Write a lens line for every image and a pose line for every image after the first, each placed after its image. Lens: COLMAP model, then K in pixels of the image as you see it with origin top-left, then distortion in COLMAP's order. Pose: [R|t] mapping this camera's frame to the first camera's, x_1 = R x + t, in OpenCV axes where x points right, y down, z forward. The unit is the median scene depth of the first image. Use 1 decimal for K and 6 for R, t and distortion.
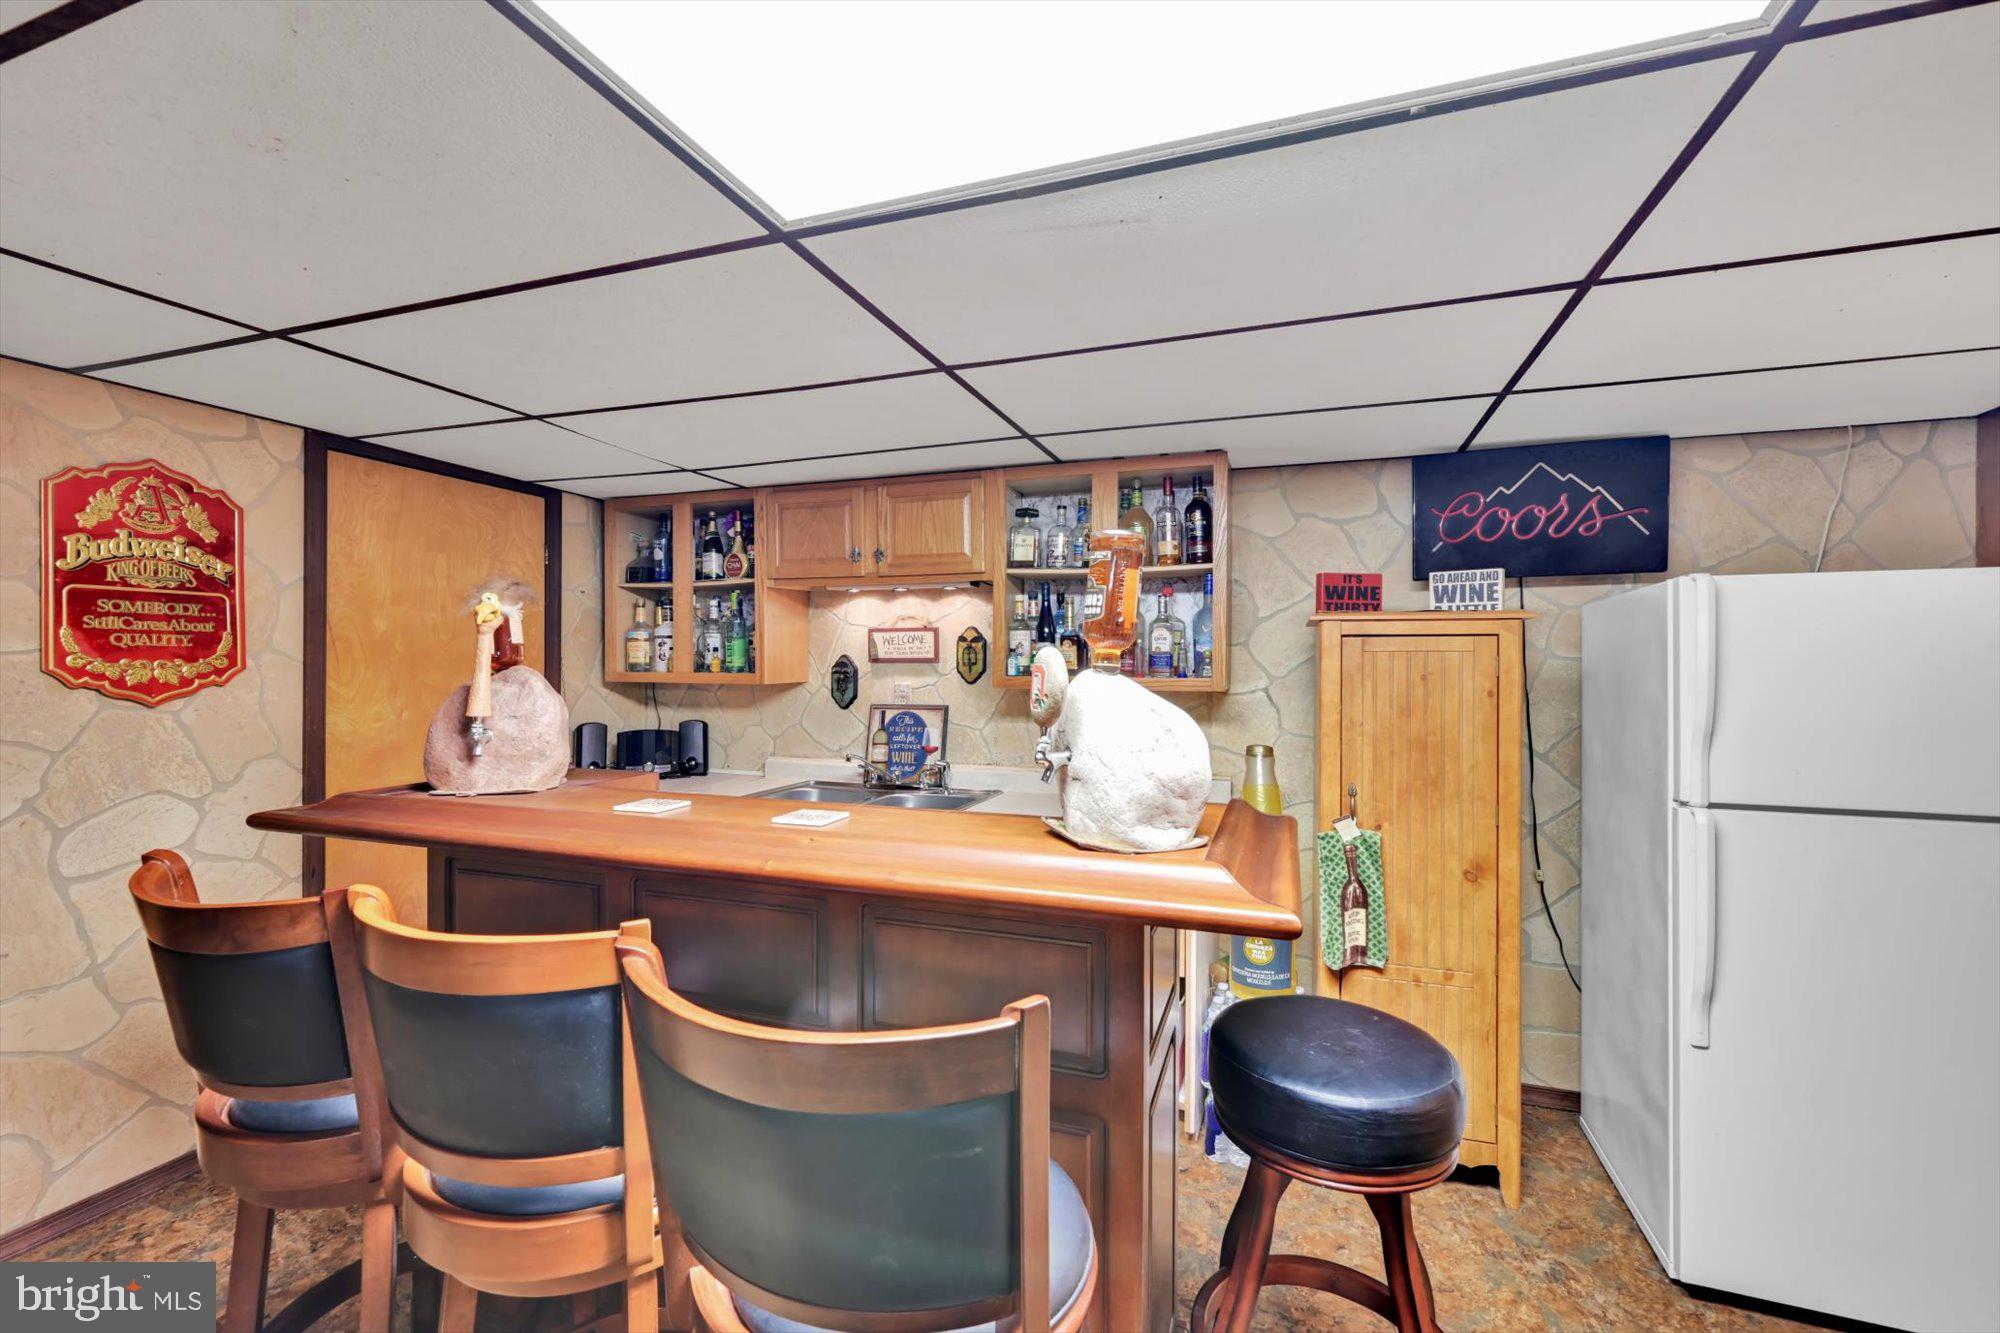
lens RADIAL K [[792.7, 0, 1032.6], [0, 792.7, 674.8], [0, 0, 1]] dist [0.000252, -0.000007]
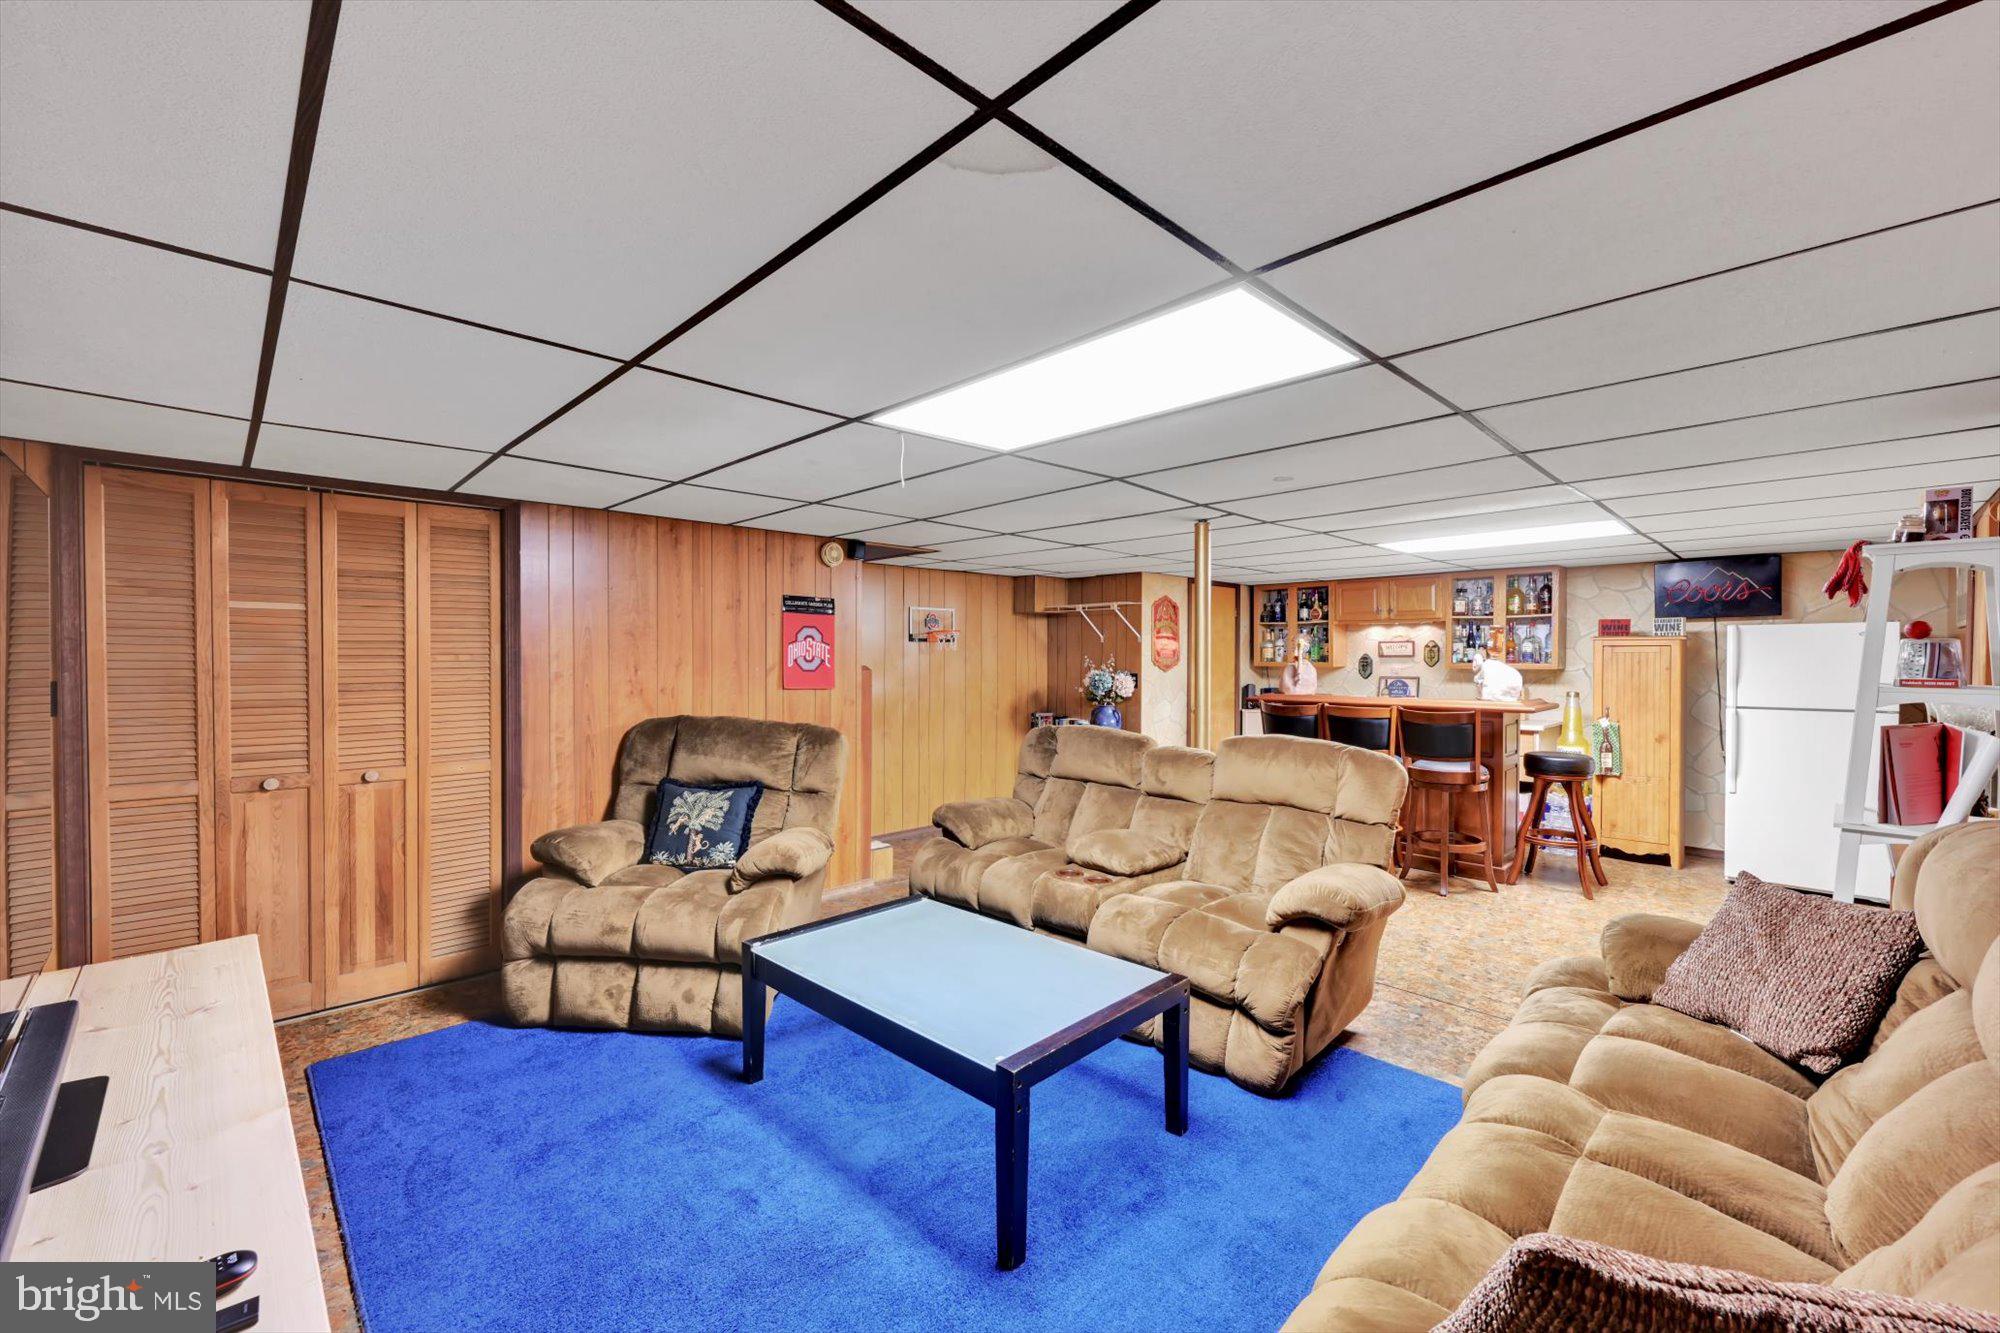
lens RADIAL K [[791.2, 0, 1086.7], [0, 791.2, 671.7], [0, 0, 1]] dist [0.000012, 0.000015]
pose [[0.915583, 0.004008, -0.402110, -0.079606], [-0.002643, 0.999989, 0.003950, 0.020954], [0.402121, -0.002554, 0.915583, -1.522400]]
